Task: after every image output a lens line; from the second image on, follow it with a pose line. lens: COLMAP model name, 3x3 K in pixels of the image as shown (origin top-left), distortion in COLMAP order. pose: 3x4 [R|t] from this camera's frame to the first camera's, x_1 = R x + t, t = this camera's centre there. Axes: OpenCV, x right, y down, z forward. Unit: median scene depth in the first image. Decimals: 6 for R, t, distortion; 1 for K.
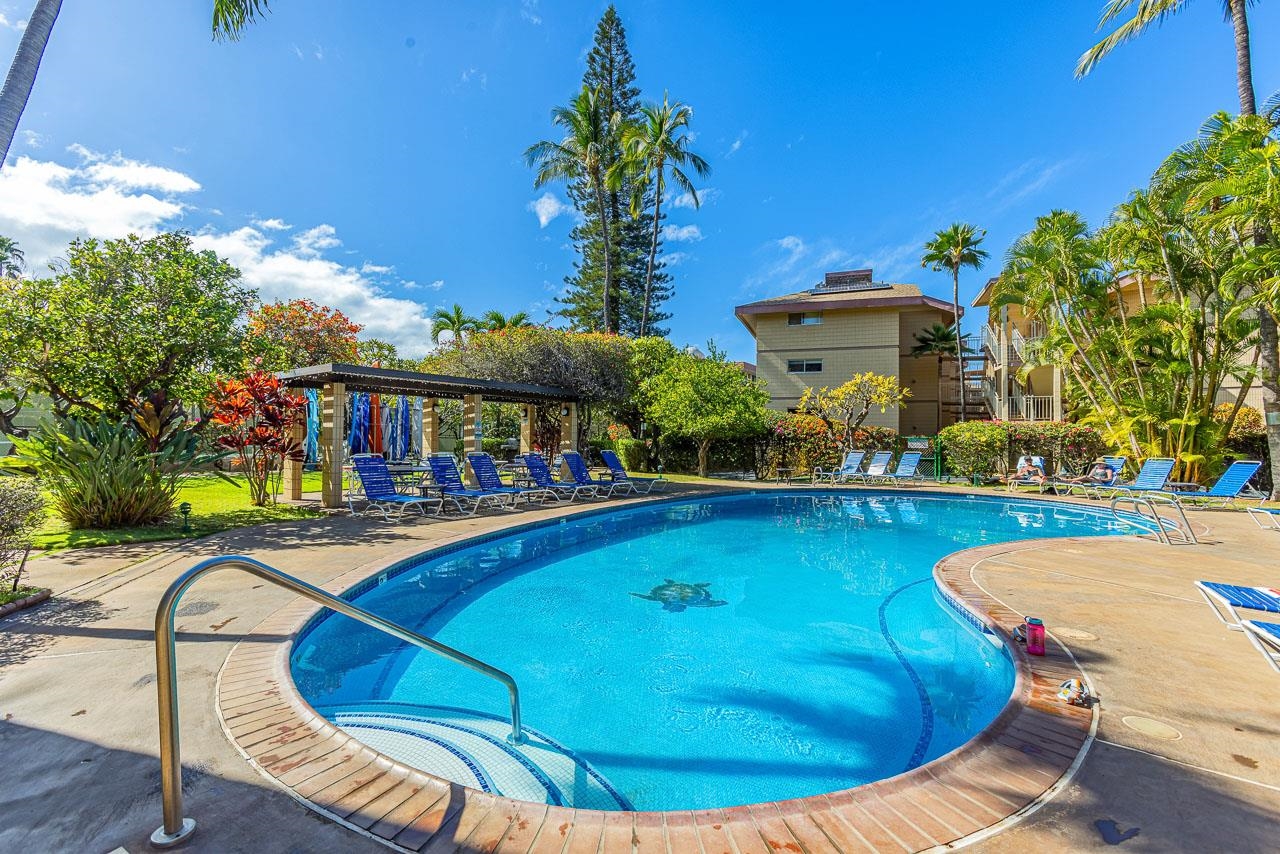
lens RADIAL K [[581.4, 0, 635.1], [0, 581.4, 437.6], [0, 0, 1]] dist [0.027204, 0.000041]
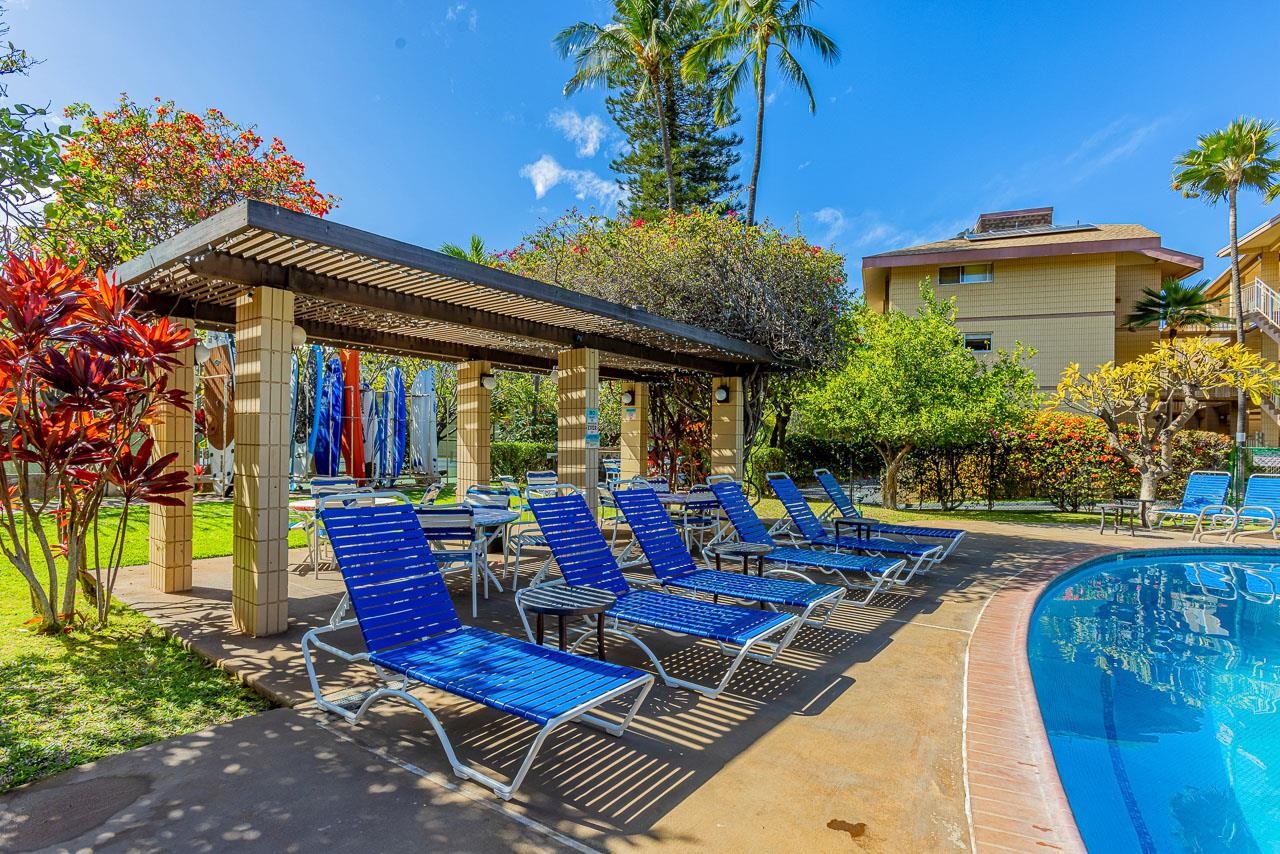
lens RADIAL K [[656.8, 0, 638.8], [0, 656.8, 443.8], [0, 0, 1]] dist [0.024413, -0.000229]
pose [[0.999940, 0.009315, 0.005774, -0.139643], [-0.009337, 0.999950, 0.003684, -0.001077], [-0.005740, -0.003737, 0.999977, 0.289478]]
